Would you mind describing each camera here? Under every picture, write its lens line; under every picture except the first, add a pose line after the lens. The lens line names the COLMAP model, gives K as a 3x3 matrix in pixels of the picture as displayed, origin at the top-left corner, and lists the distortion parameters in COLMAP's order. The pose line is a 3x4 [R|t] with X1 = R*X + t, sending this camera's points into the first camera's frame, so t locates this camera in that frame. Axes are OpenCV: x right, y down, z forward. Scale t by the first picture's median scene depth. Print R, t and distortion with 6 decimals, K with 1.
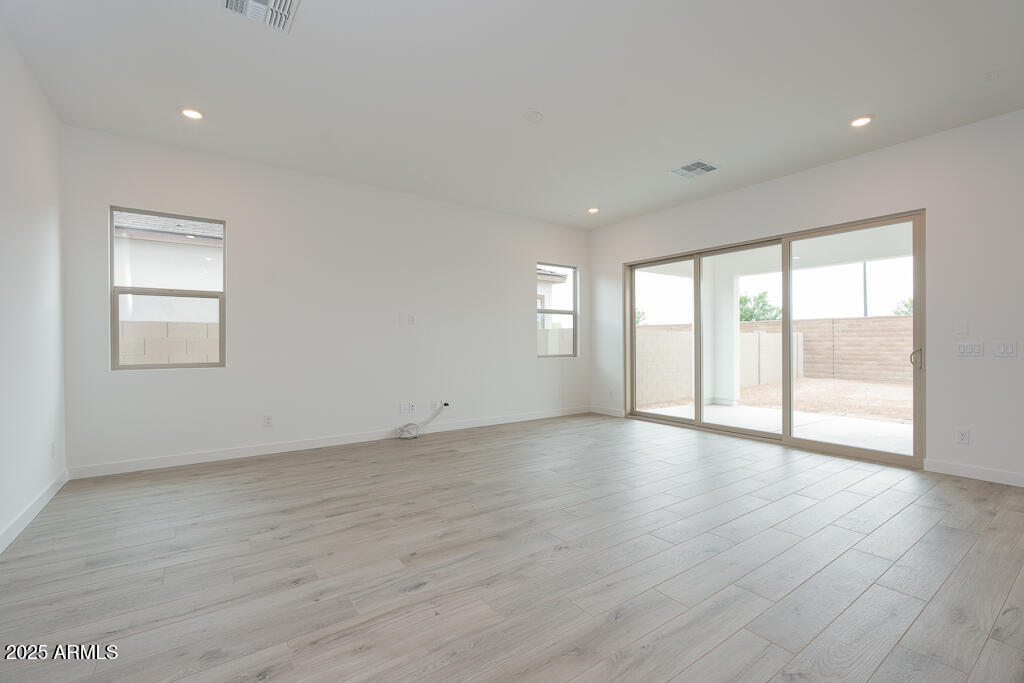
lens RADIAL K [[446.0, 0, 521.5], [0, 446.0, 341.4], [0, 0, 1]] dist [-0.009714, 0.000428]
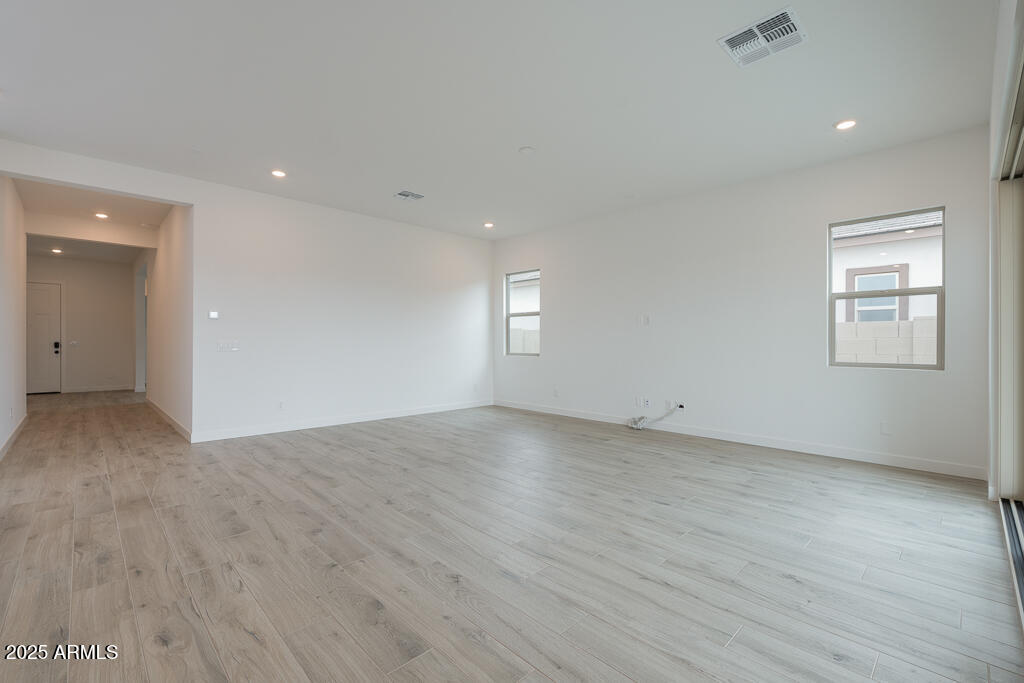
lens RADIAL K [[446.0, 0, 523.1], [0, 446.0, 341.9], [0, 0, 1]] dist [-0.009714, 0.000428]
pose [[0.145570, 0.007191, -0.989322, 0.114775], [-0.005558, 0.999964, 0.006451, -0.000635], [0.989332, 0.004559, 0.145604, 0.078662]]
